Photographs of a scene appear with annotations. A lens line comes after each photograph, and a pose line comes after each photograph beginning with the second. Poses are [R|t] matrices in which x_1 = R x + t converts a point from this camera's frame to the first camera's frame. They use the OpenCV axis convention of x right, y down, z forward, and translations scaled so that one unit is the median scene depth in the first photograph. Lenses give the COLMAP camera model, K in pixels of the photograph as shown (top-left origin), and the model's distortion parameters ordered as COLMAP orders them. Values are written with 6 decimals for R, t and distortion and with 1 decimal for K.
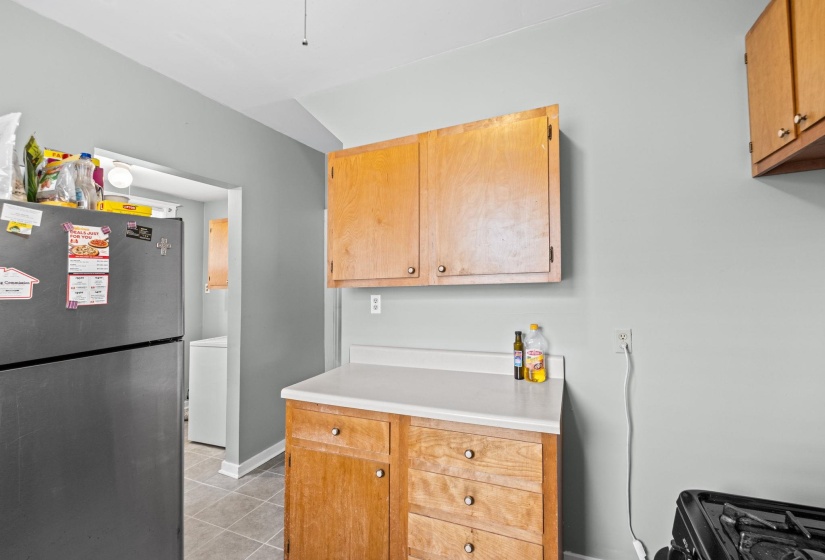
lens RADIAL K [[381.8, 0, 412.5], [0, 381.8, 280.0], [0, 0, 1]] dist [0.017553, -0.014851]
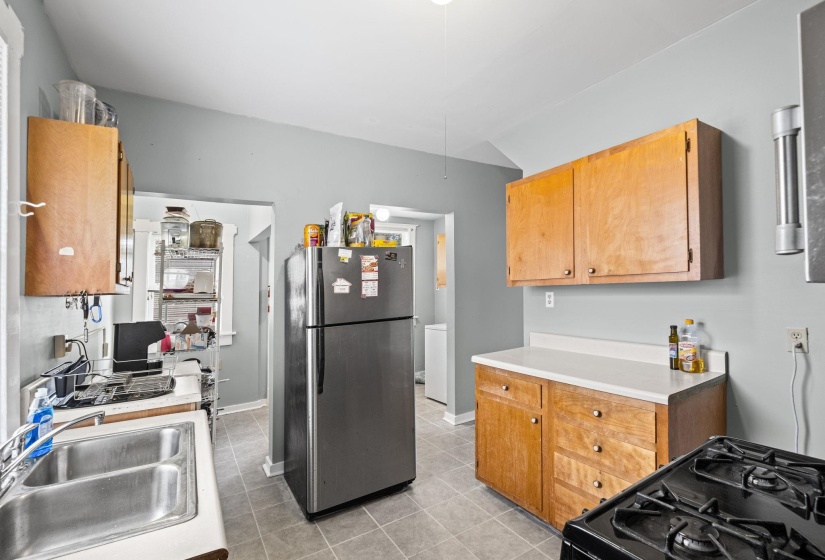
lens RADIAL K [[381.8, 0, 412.5], [0, 381.8, 280.0], [0, 0, 1]] dist [0.017553, -0.014851]
pose [[0.836528, -0.014099, -0.547743, 0.277546], [0.017943, 0.999838, 0.001668, -0.011860], [0.547630, -0.011224, 0.836645, -0.350261]]
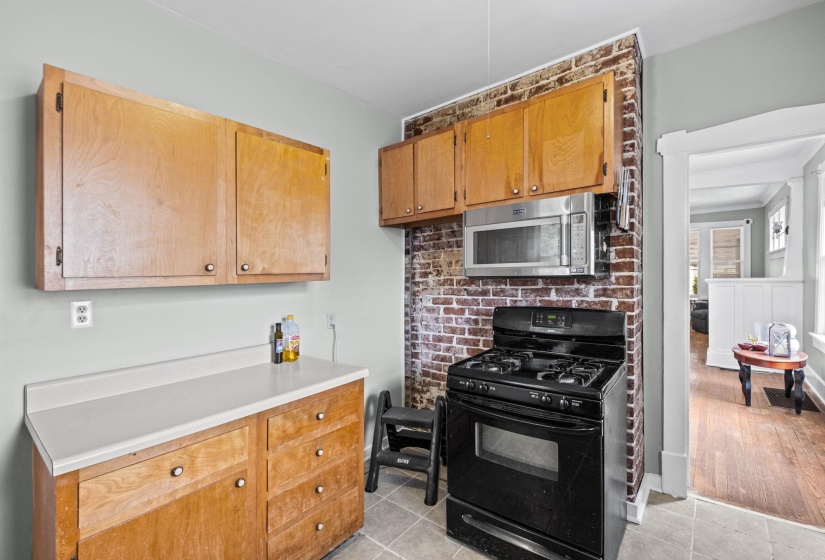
lens RADIAL K [[365.7, 0, 411.8], [0, 365.7, 305.7], [0, 0, 1]] dist [-0.000671, -0.000254]
pose [[0.248587, -0.059636, 0.966772, -0.777856], [0.008837, 0.998201, 0.059302, 0.019387], [-0.968569, -0.006198, 0.248666, 0.351521]]
